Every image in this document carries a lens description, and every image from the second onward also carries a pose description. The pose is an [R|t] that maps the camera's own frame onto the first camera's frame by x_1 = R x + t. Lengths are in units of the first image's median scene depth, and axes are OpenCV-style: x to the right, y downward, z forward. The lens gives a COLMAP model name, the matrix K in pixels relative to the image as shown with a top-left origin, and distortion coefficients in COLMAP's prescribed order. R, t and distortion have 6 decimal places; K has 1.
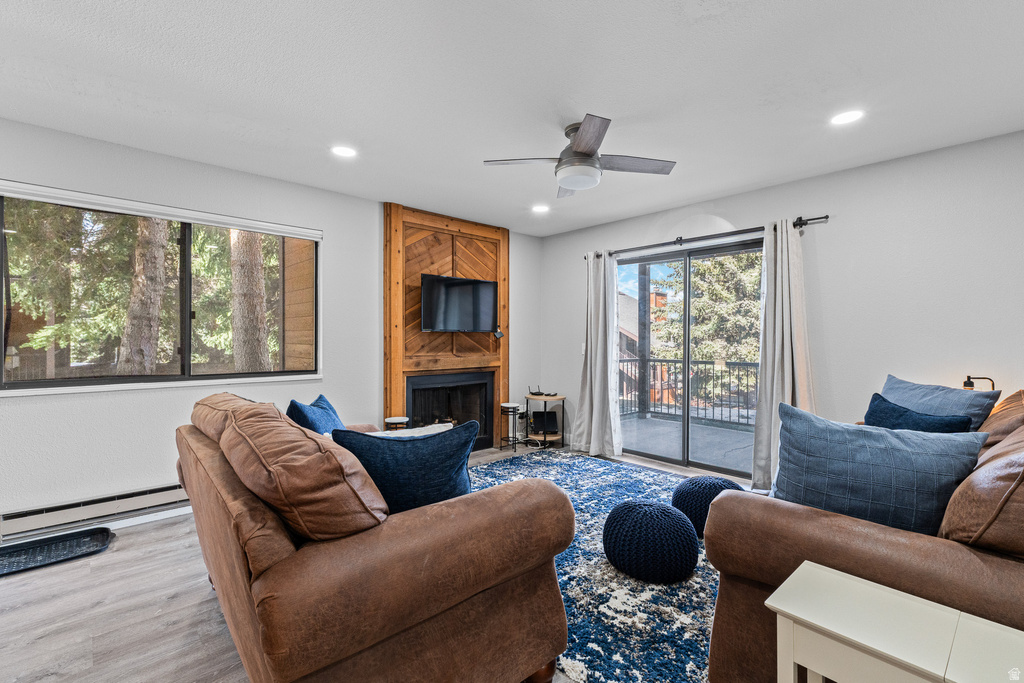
lens RADIAL K [[444.7, 0, 514.8], [0, 444.7, 336.7], [0, 0, 1]] dist [0.008901, -0.000216]
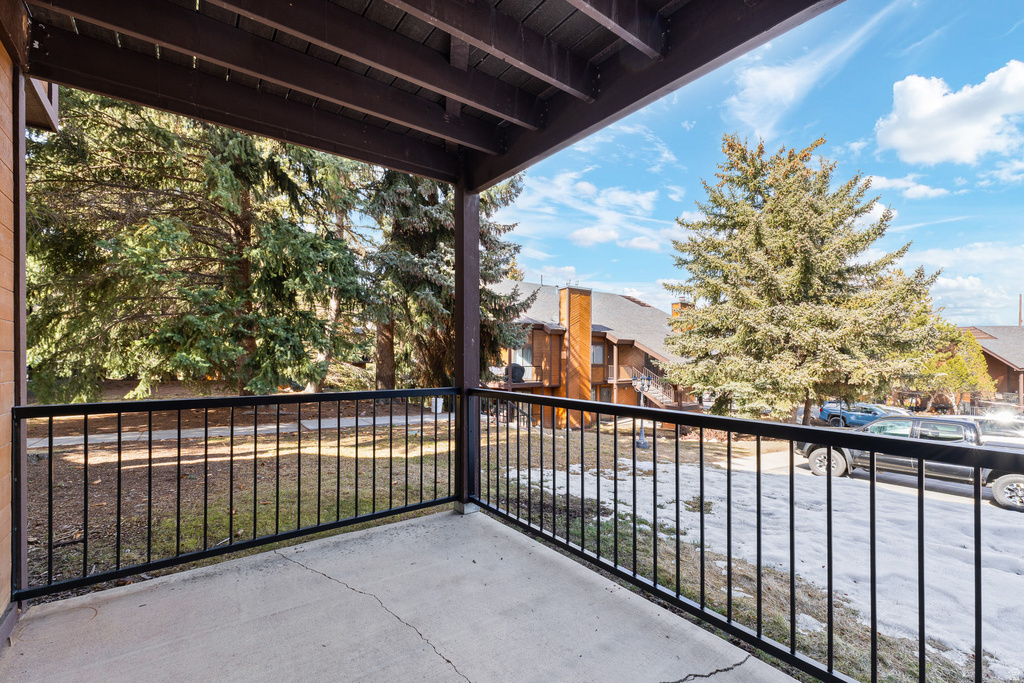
lens RADIAL K [[444.7, 0, 510.2], [0, 444.7, 350.3], [0, 0, 1]] dist [0.008901, -0.000216]
pose [[0.995046, -0.001978, -0.099391, 0.110627], [0.001554, 0.999989, -0.004339, 0.001837], [0.099399, 0.004163, 0.995039, 0.146697]]
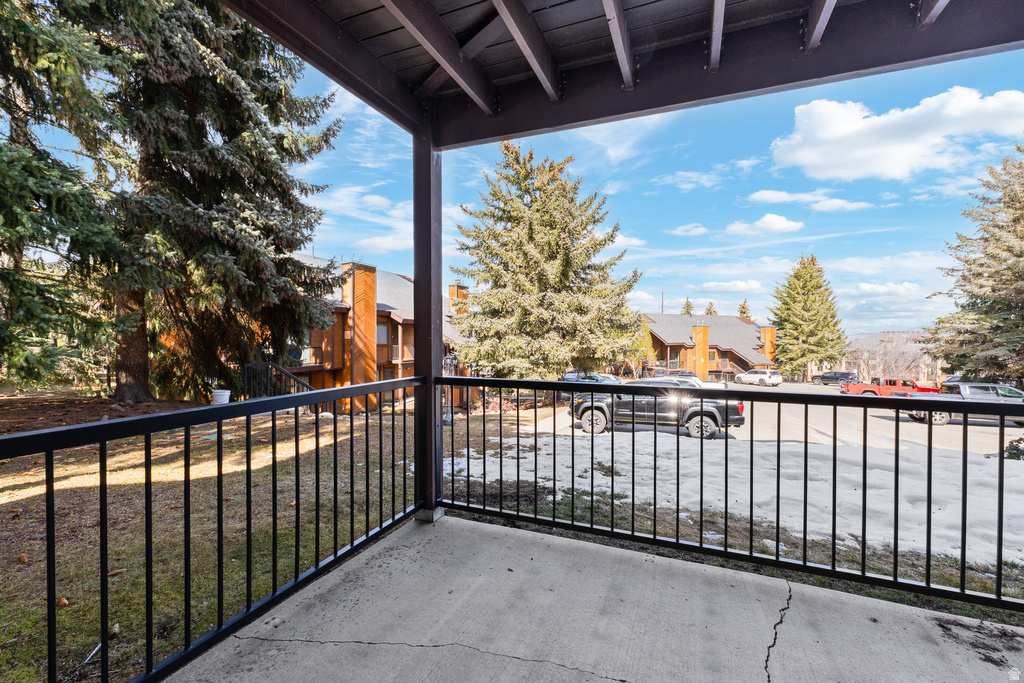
lens RADIAL K [[444.7, 0, 515.1], [0, 444.7, 339.1], [0, 0, 1]] dist [0.008901, -0.000216]
pose [[0.906640, -0.006373, 0.421858, 0.053252], [-0.001031, 0.999849, 0.017319, 0.000577], [-0.421904, -0.016137, 0.906497, 0.165251]]
